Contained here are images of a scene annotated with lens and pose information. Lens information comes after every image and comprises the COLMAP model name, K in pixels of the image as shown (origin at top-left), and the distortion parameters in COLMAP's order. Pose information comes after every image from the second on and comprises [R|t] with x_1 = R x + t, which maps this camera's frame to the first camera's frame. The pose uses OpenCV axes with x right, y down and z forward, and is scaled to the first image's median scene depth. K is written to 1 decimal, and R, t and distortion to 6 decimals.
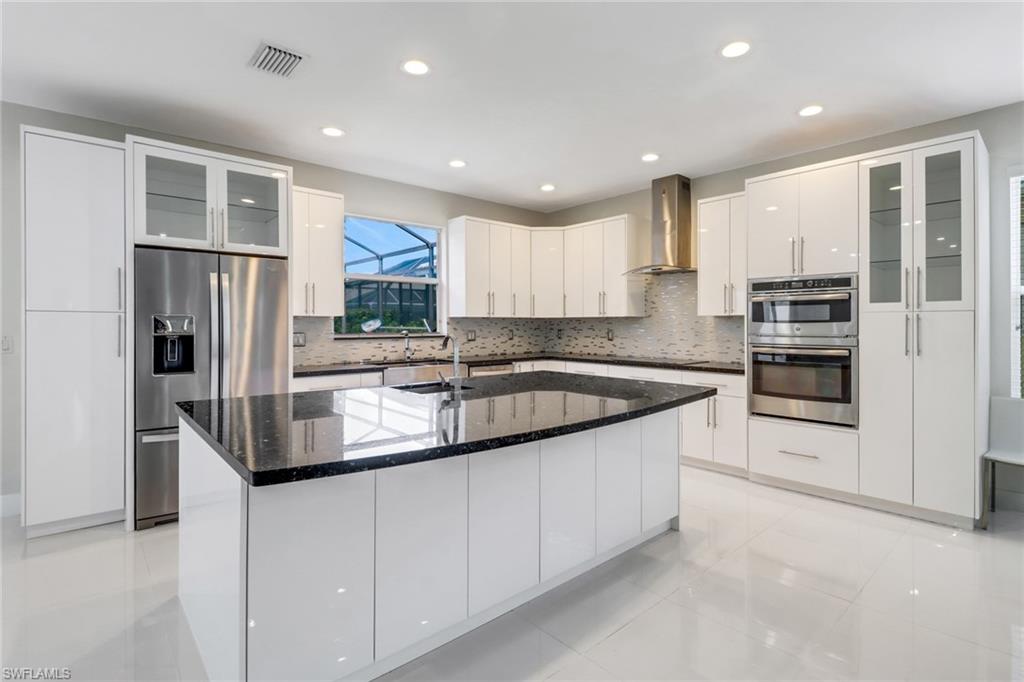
lens RADIAL K [[494.2, 0, 501.1], [0, 494.2, 325.4], [0, 0, 1]] dist [-0.004020, -0.001037]
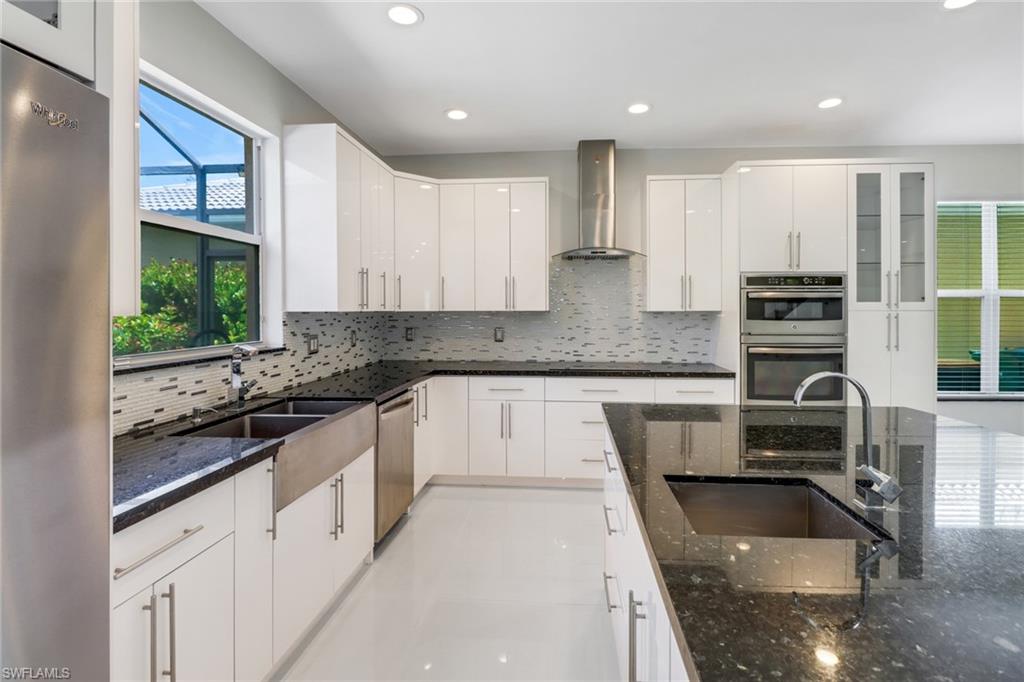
lens RADIAL K [[507.5, 0, 529.0], [0, 507.5, 307.0], [0, 0, 1]] dist [-0.001489, -0.015129]
pose [[0.707778, 0.002599, 0.706430, -0.401842], [0.002509, 0.999978, -0.006192, -0.023713], [-0.706431, 0.006154, 0.707756, 0.582309]]
